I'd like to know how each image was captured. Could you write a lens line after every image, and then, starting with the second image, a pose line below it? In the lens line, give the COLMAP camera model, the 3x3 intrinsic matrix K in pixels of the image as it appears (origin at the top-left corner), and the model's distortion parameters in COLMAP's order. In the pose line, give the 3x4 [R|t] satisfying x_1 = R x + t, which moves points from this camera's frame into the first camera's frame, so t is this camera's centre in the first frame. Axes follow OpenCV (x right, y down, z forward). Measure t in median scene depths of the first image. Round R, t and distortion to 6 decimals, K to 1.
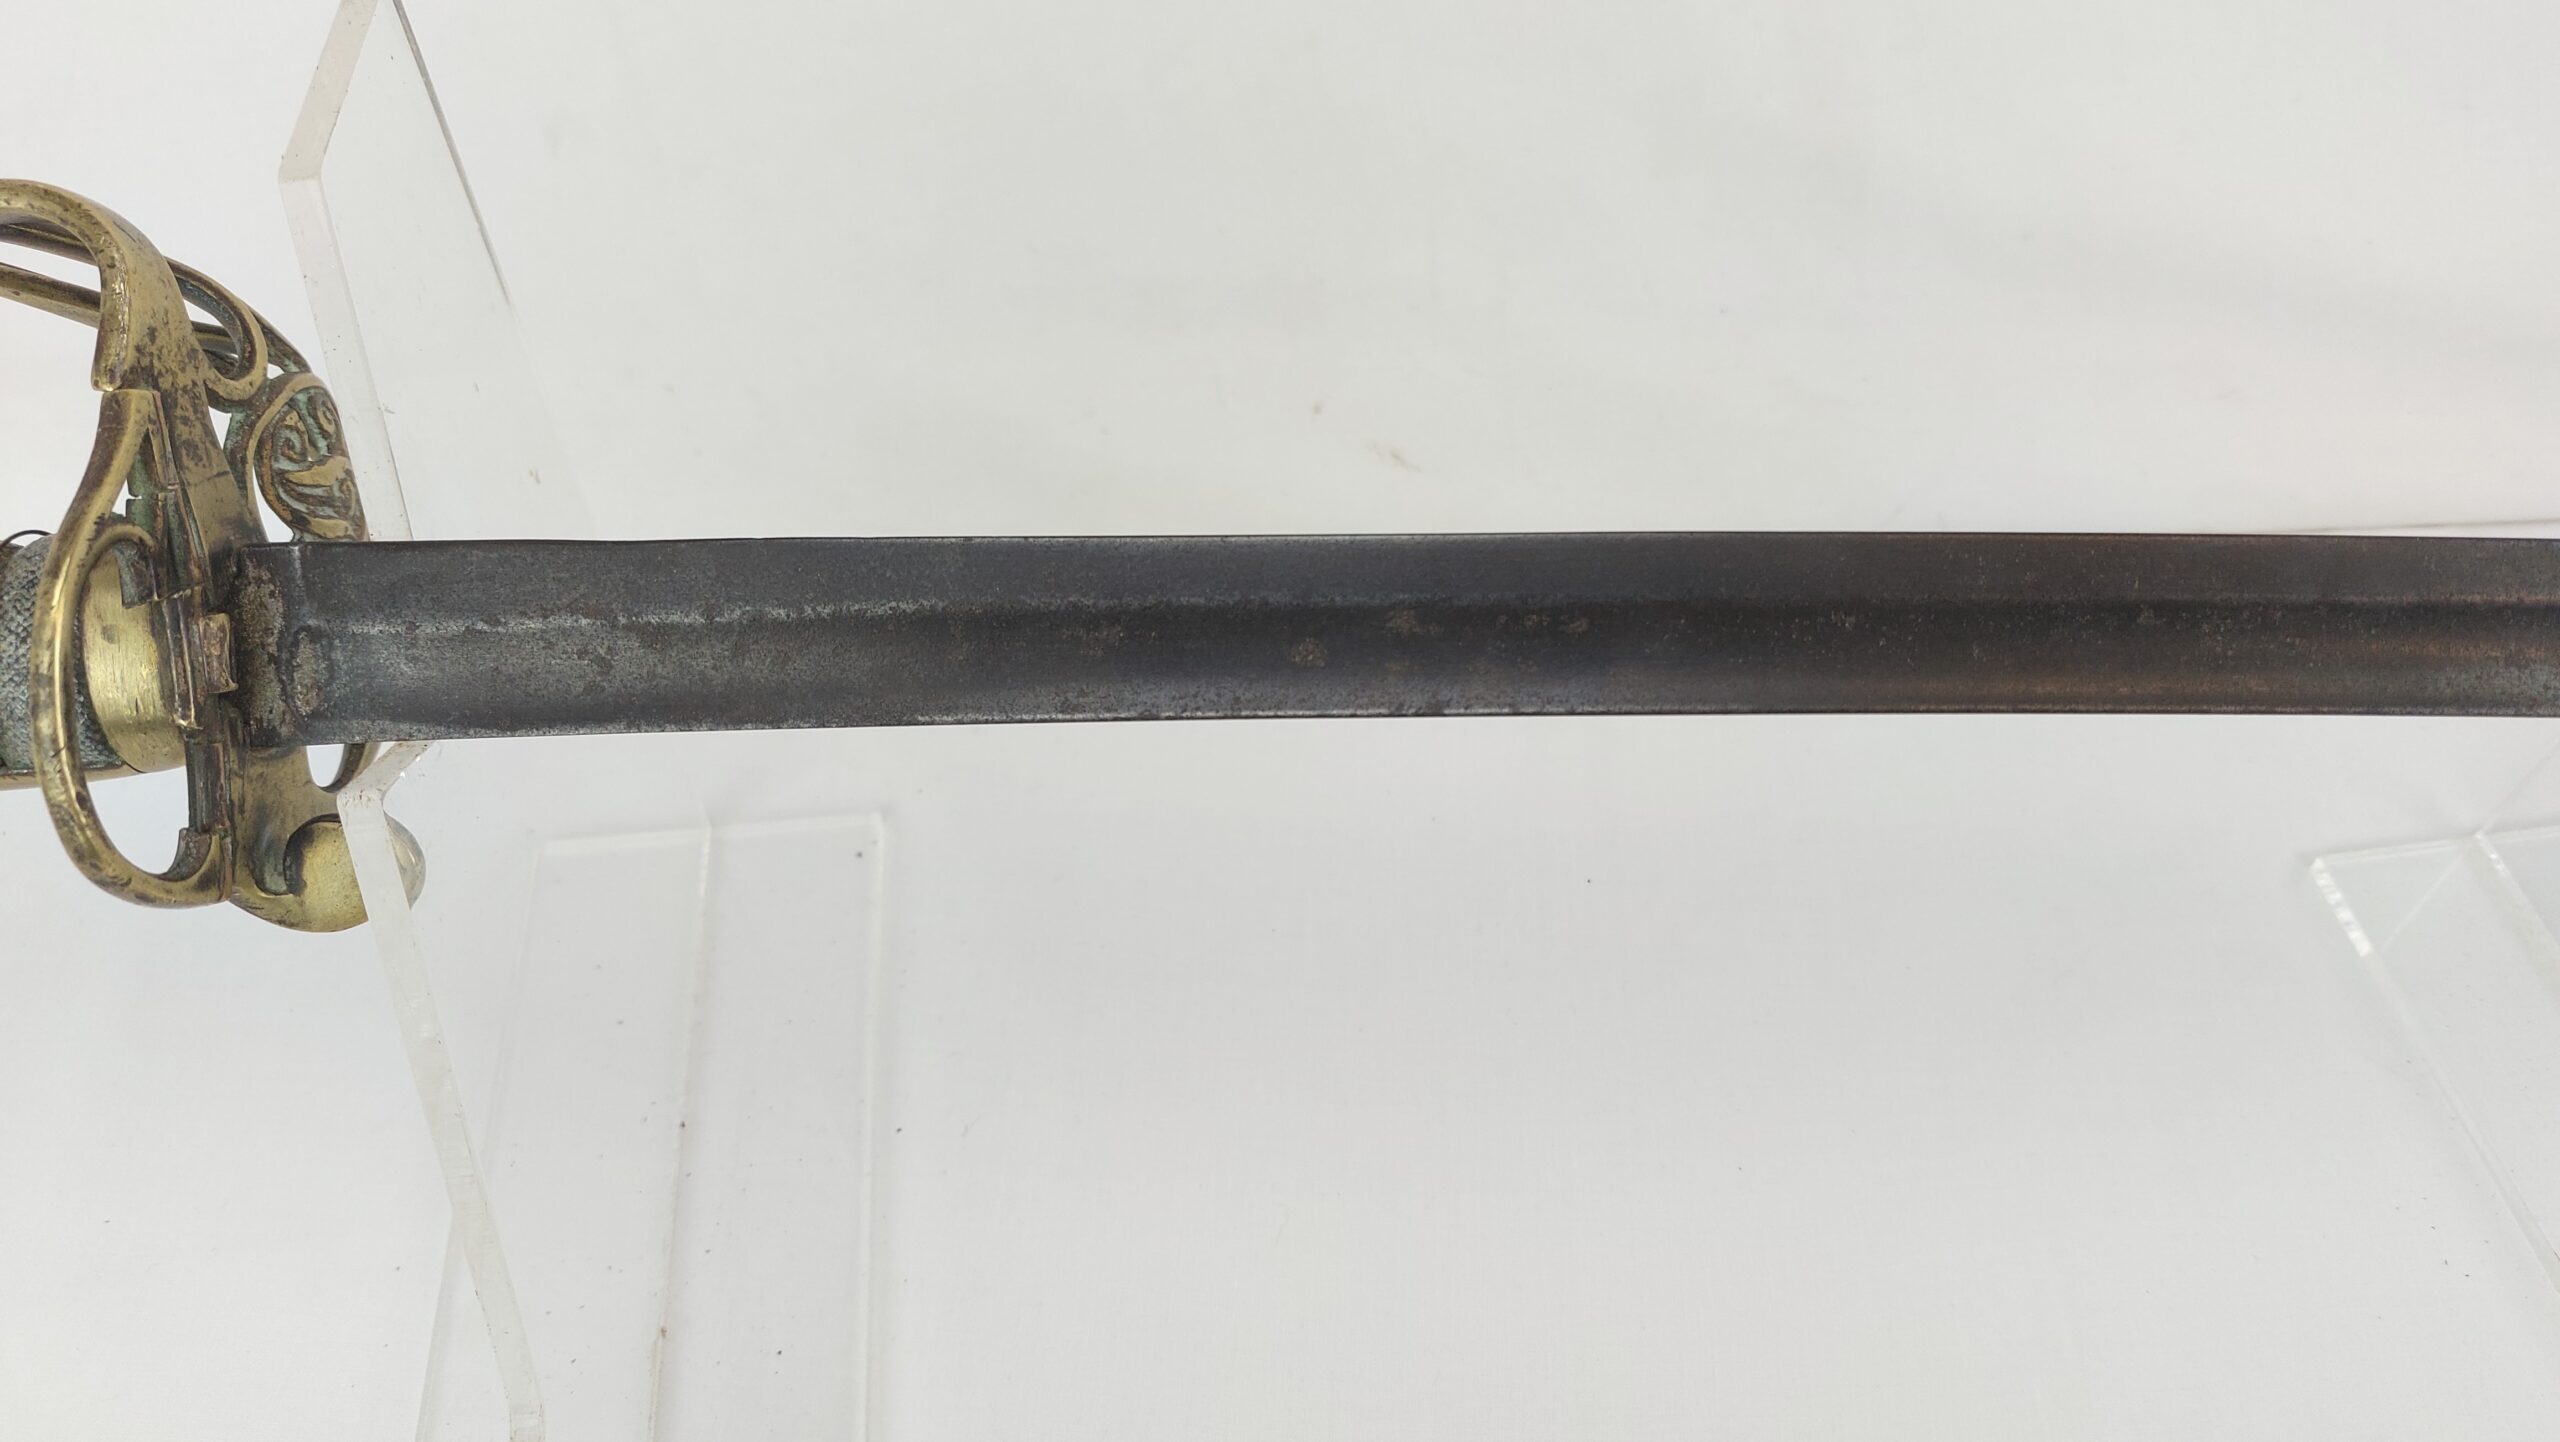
lens RADIAL K [[1889.6, 0, 1280.0], [0, 1889.6, 721.0], [0, 0, 1]] dist [-0.021597, 0.004366]
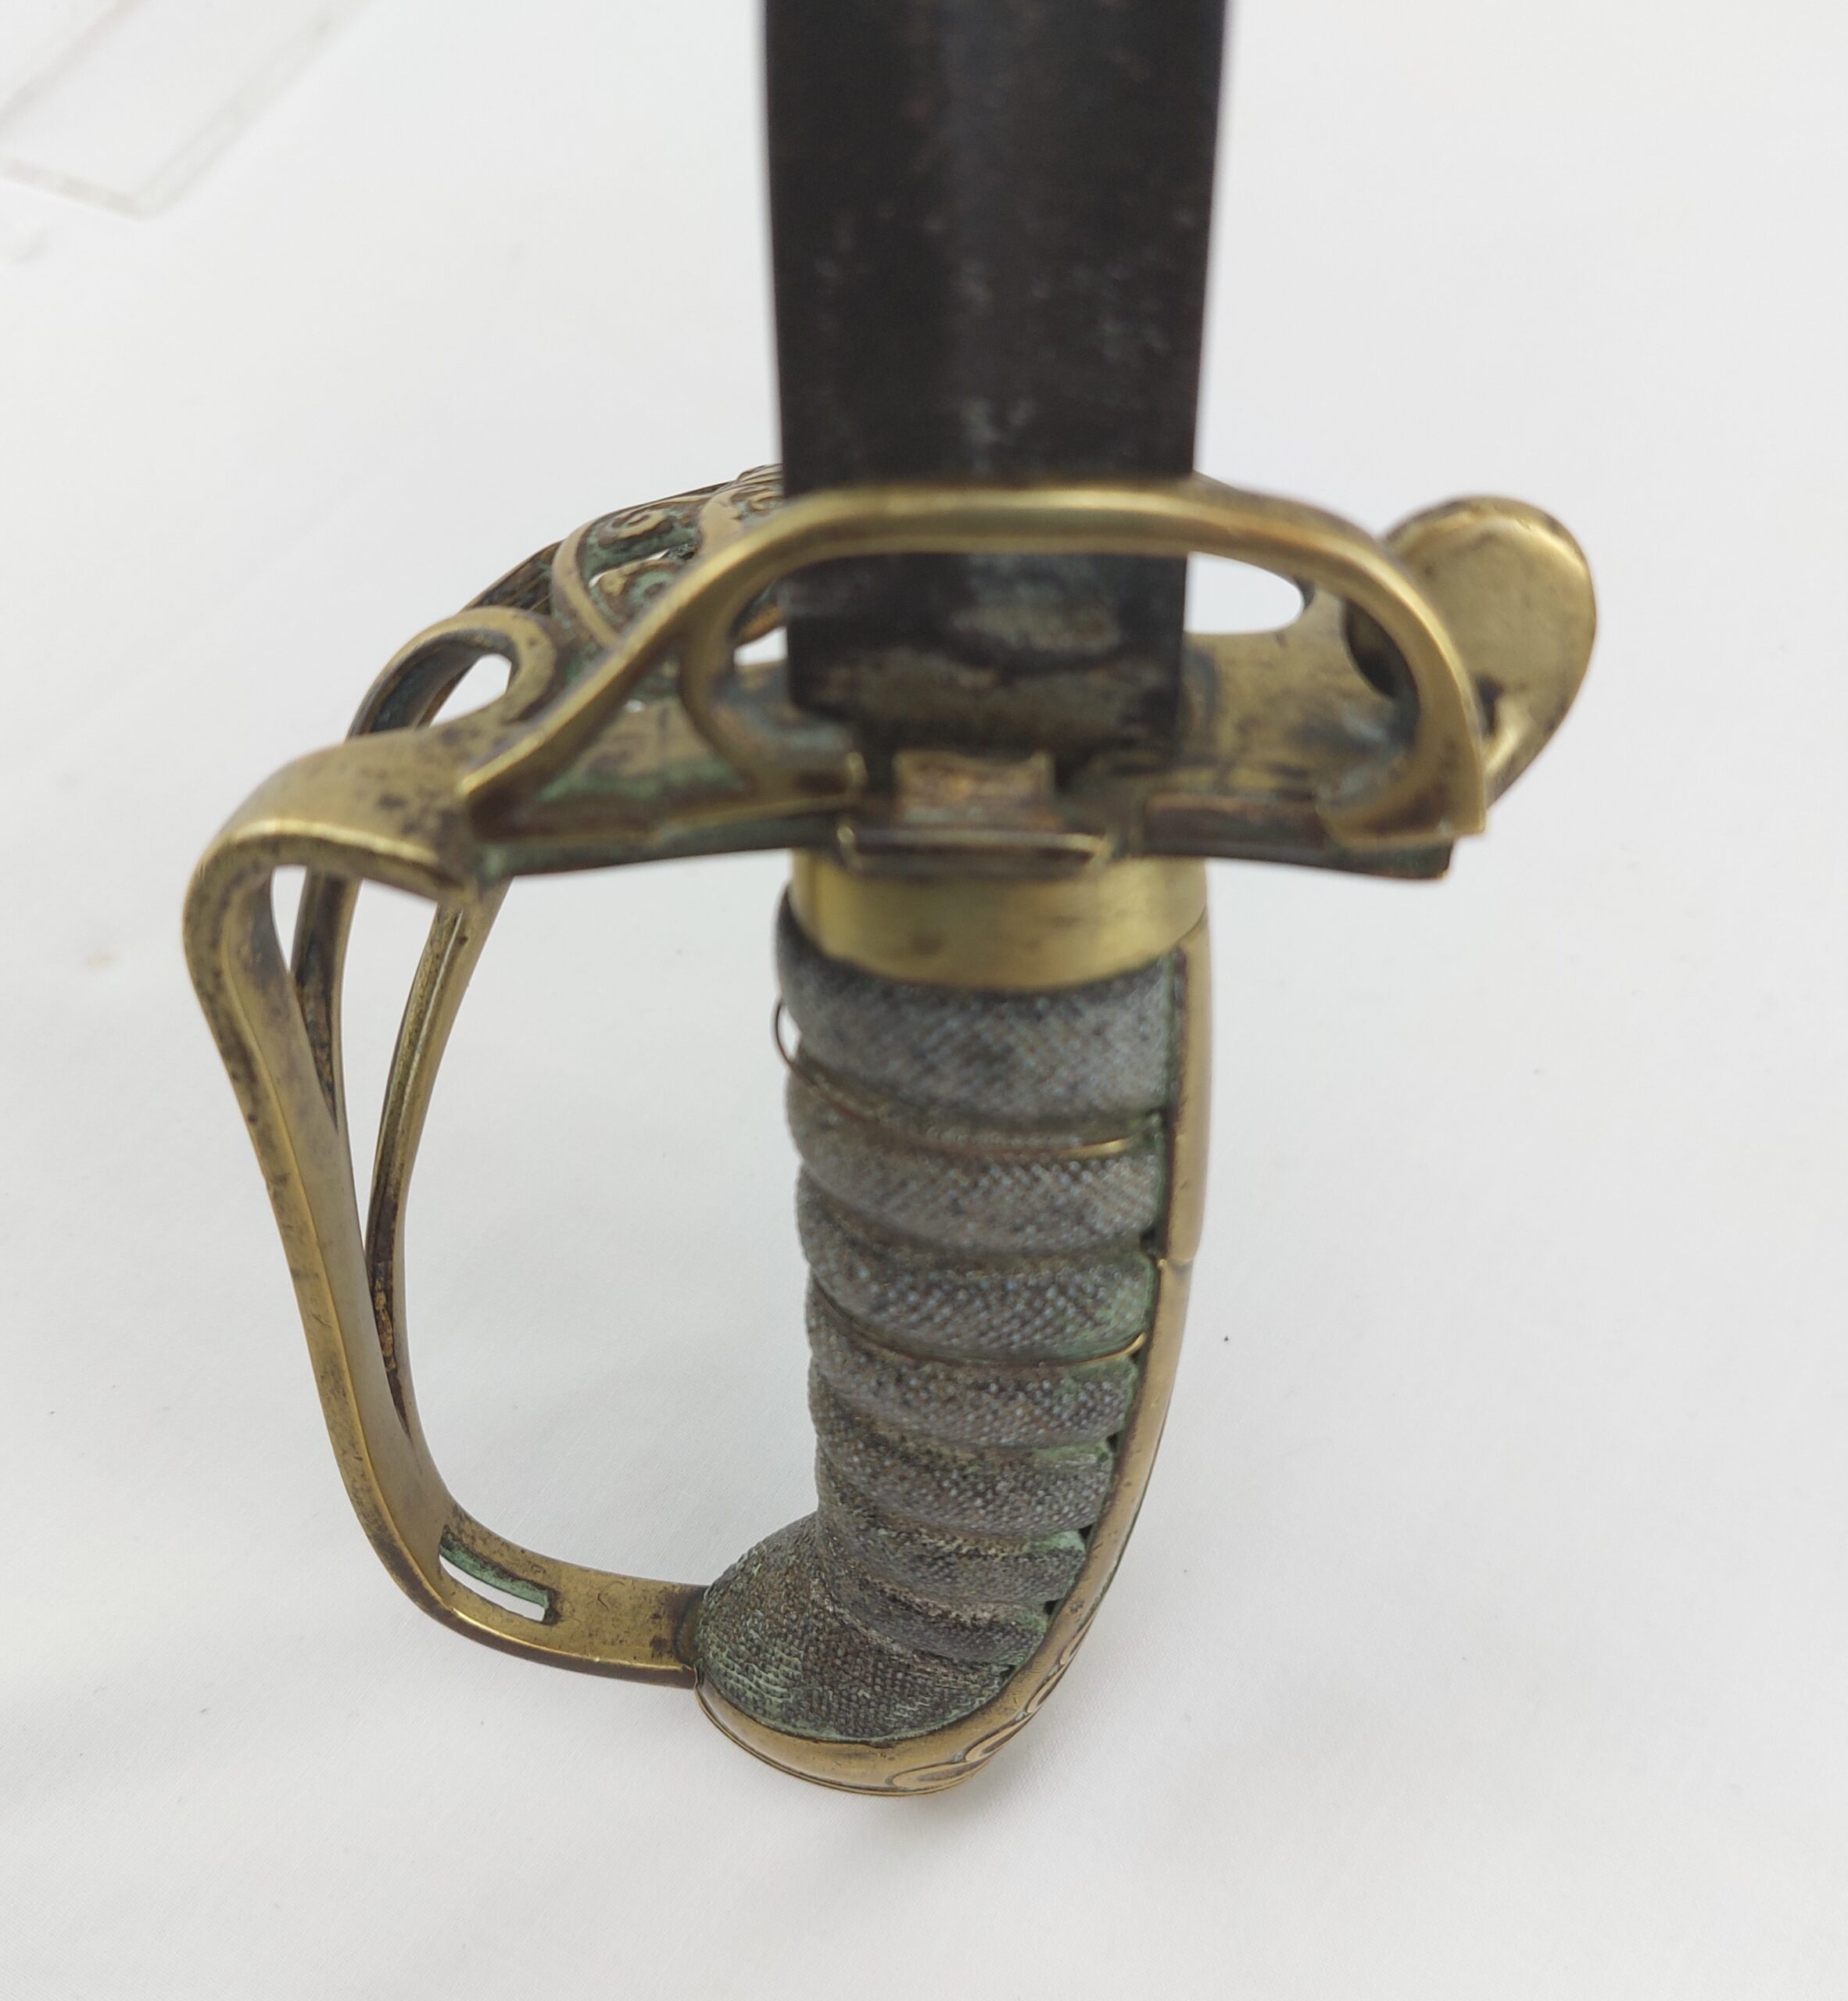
lens RADIAL K [[1968.5, 0, 874.9], [0, 1968.5, 1003.2], [0, 0, 1]] dist [0.163877, -0.005865]
pose [[-0.000313, -0.759119, -0.650952, -0.257723], [0.967963, 0.163220, -0.190808, 0.048881], [0.251094, -0.630157, 0.734747, 0.549609]]
